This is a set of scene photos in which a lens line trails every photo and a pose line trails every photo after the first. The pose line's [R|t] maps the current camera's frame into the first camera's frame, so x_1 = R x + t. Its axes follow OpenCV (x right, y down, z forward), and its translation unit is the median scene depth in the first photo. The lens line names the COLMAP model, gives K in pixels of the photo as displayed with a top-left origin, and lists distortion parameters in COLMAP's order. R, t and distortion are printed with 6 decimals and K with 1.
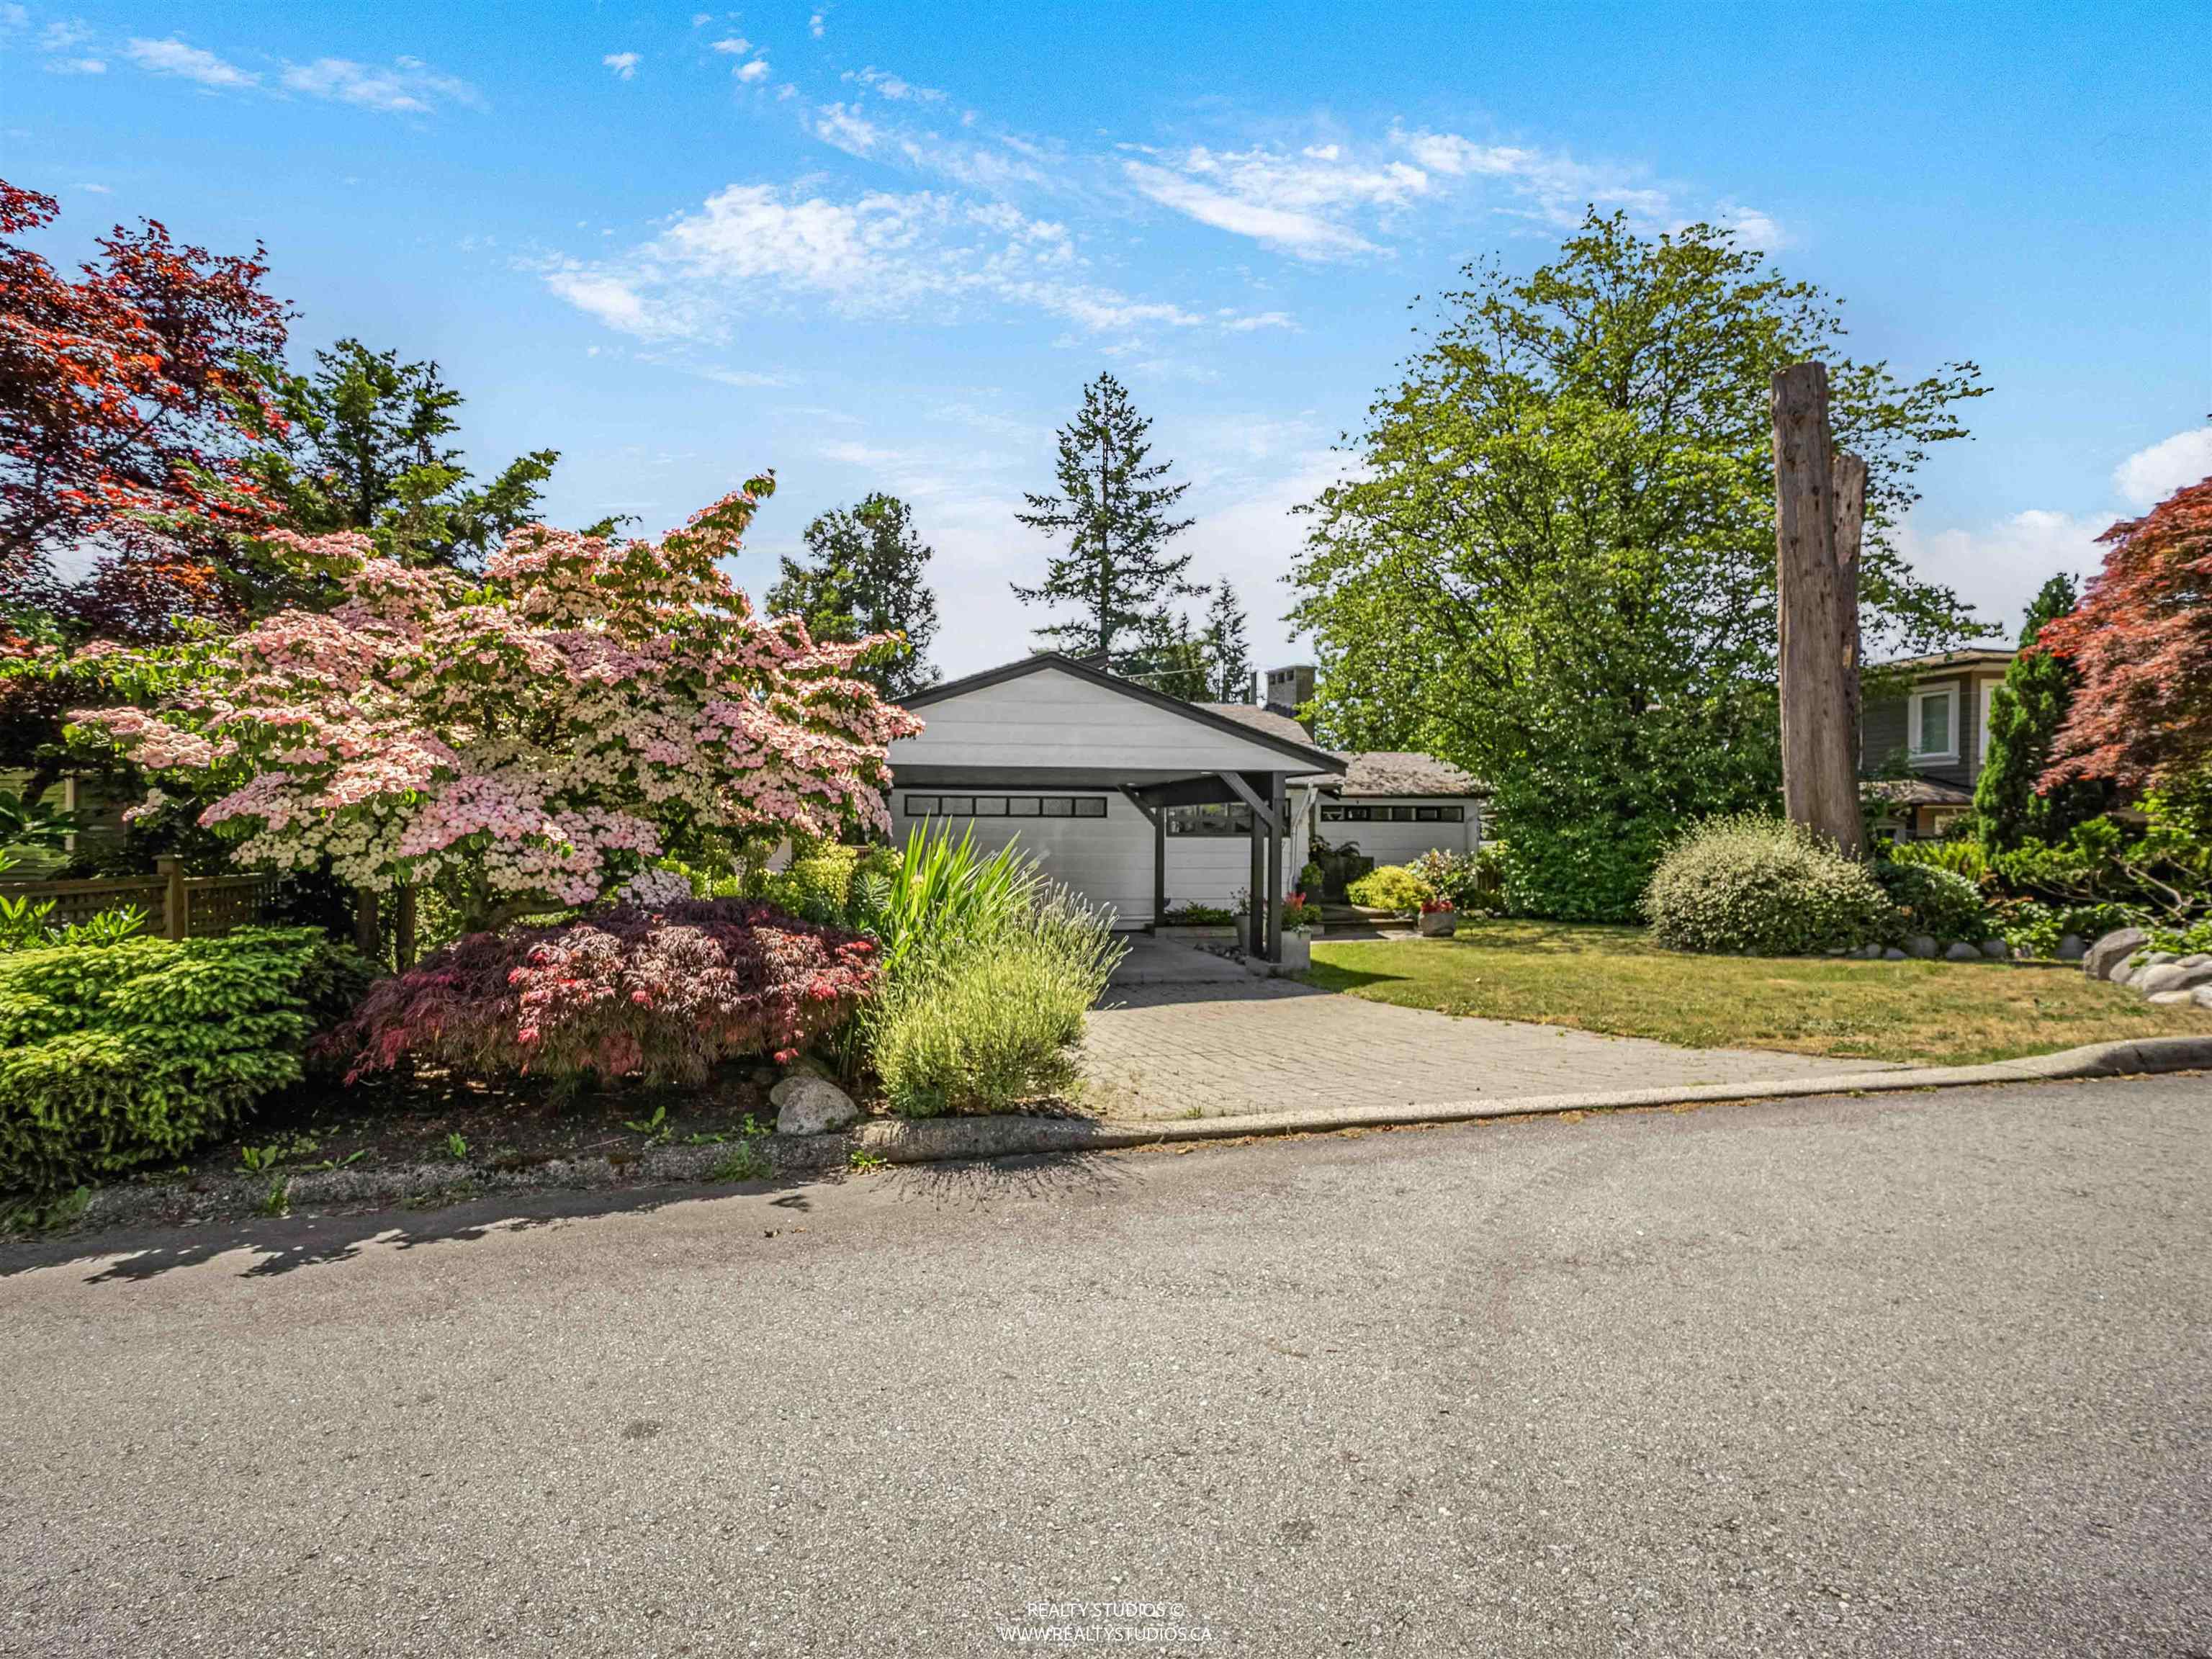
lens RADIAL K [[1024.0, 0, 1026.4], [0, 1024.0, 836.8], [0, 0, 1]] dist [-0.008774, -0.000441]
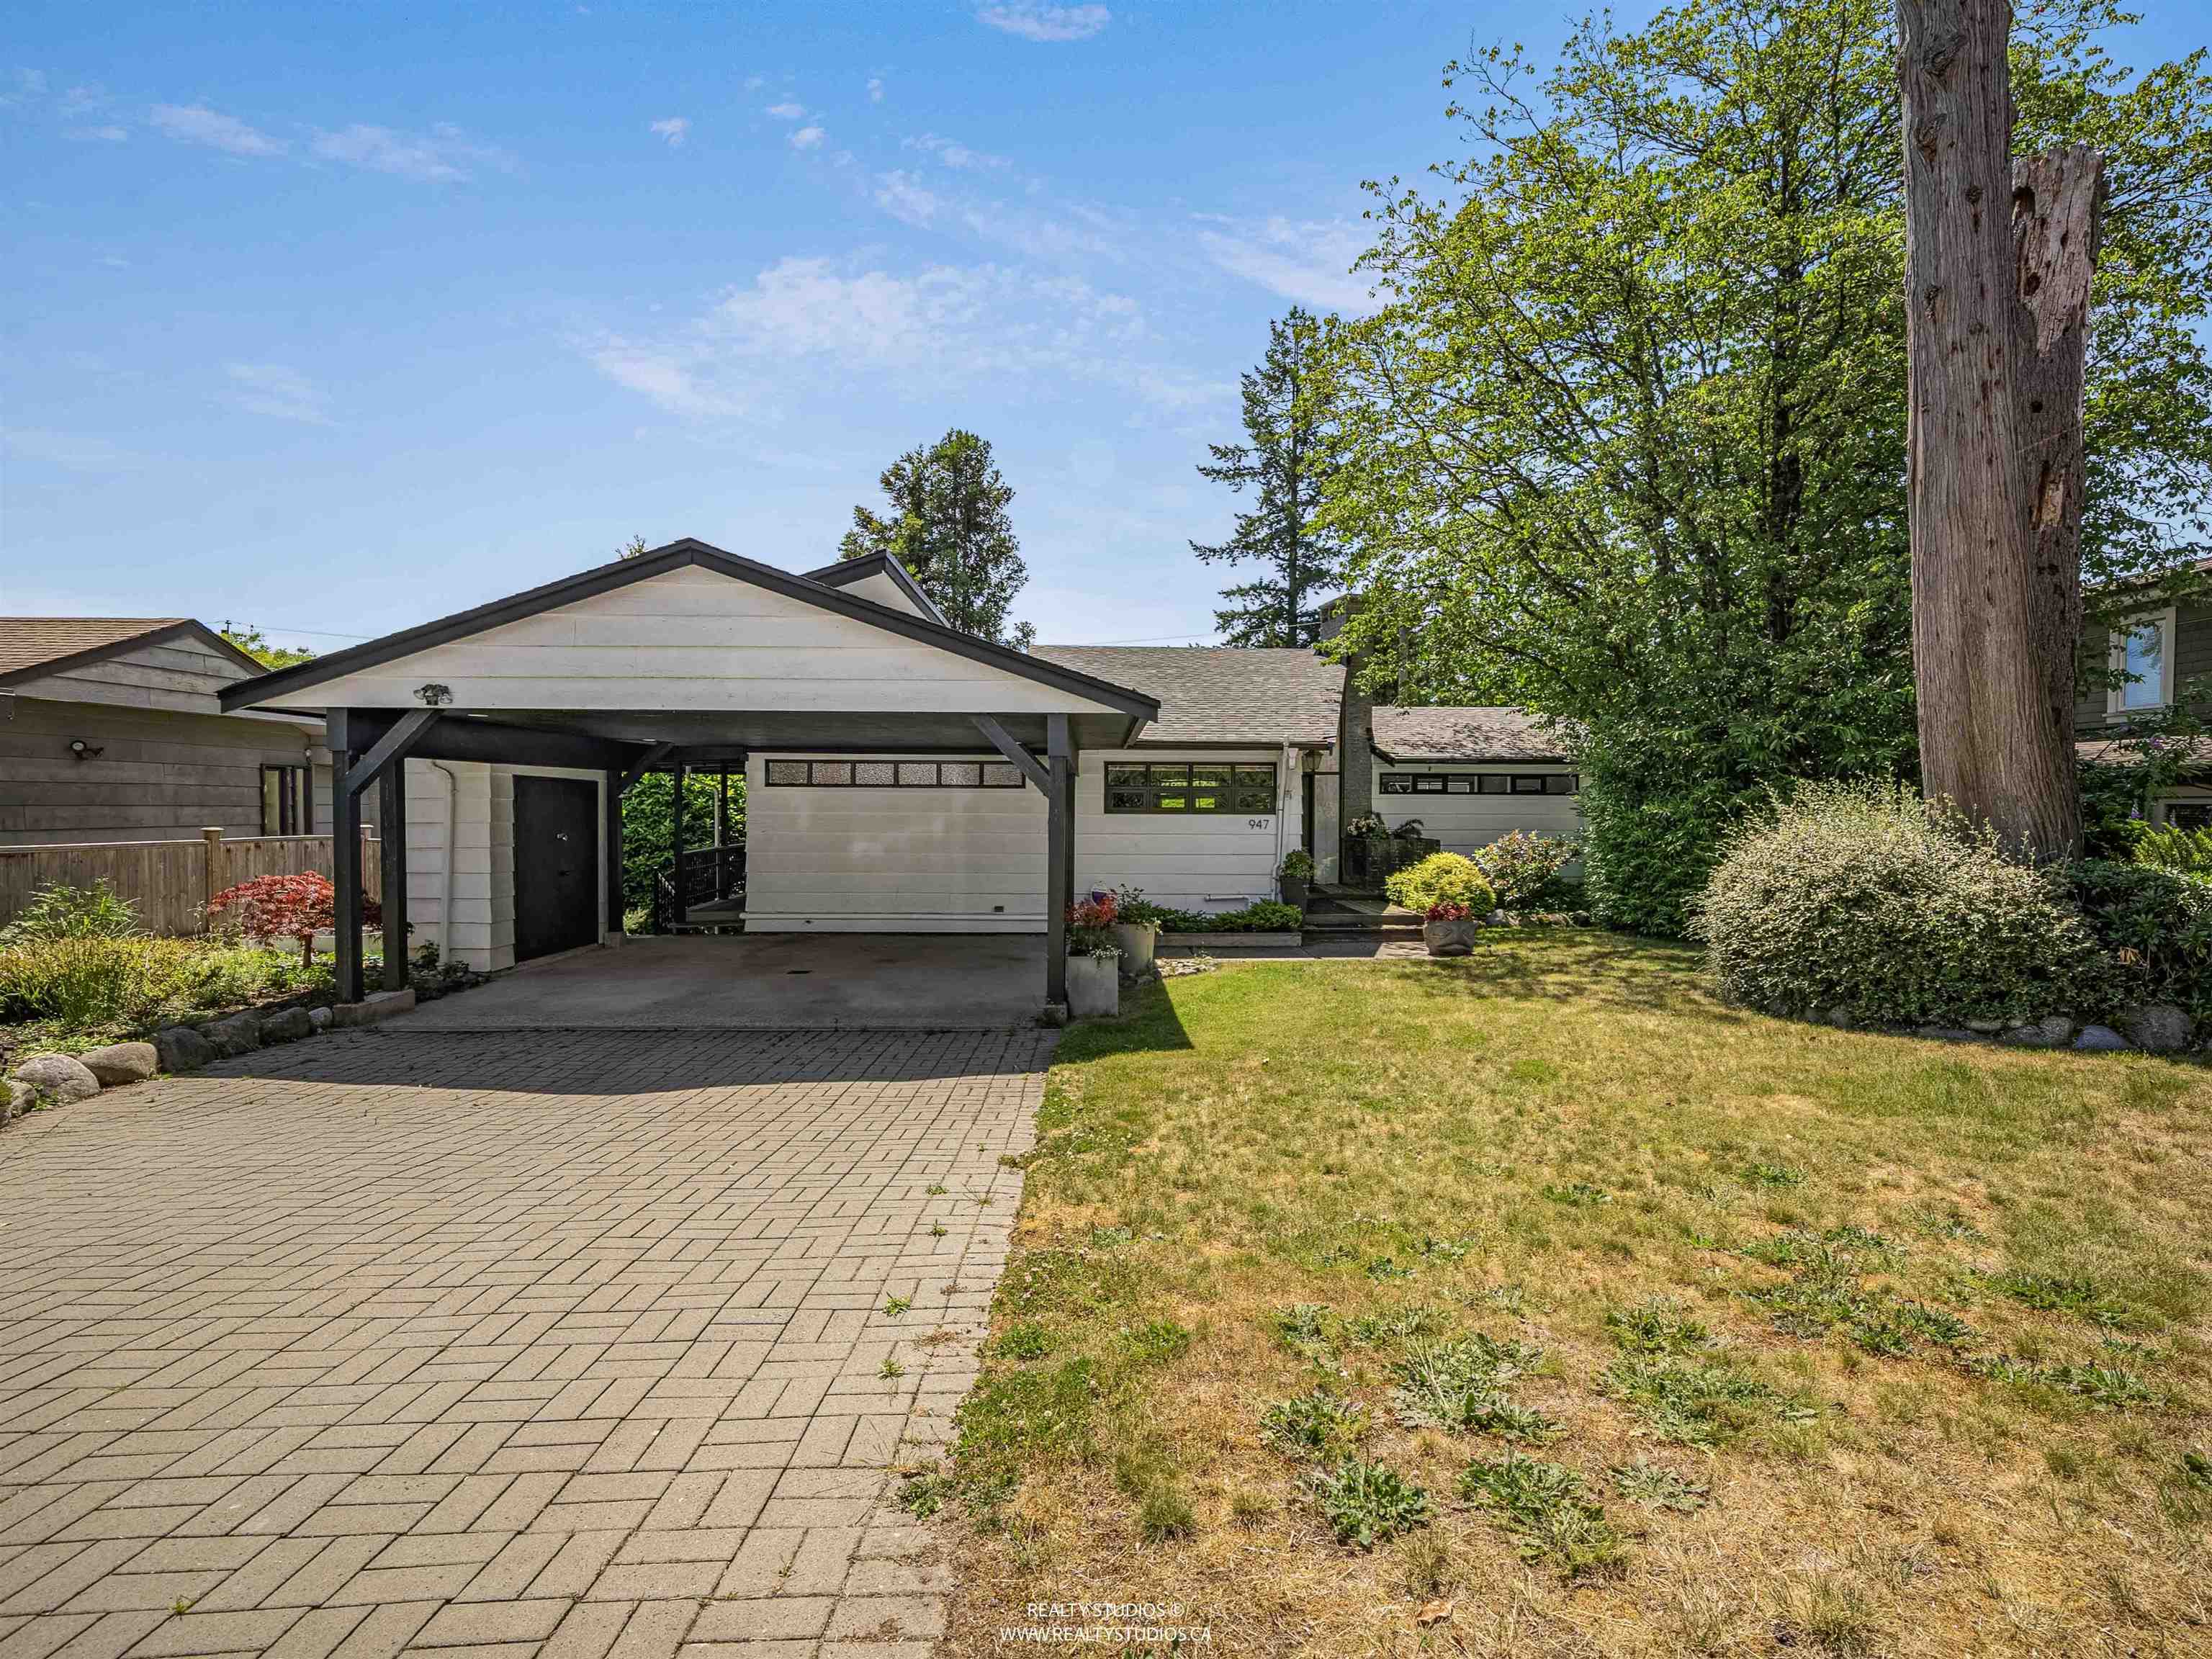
lens RADIAL K [[1027.8, 0, 1106.0], [0, 1027.8, 829.5], [0, 0, 1]] dist [0.000371, 0.002160]
pose [[0.987590, 0.004660, -0.156987, 0.127839], [-0.001908, 0.999842, 0.017677, -0.000797], [0.157045, -0.017158, 0.987442, 0.116716]]
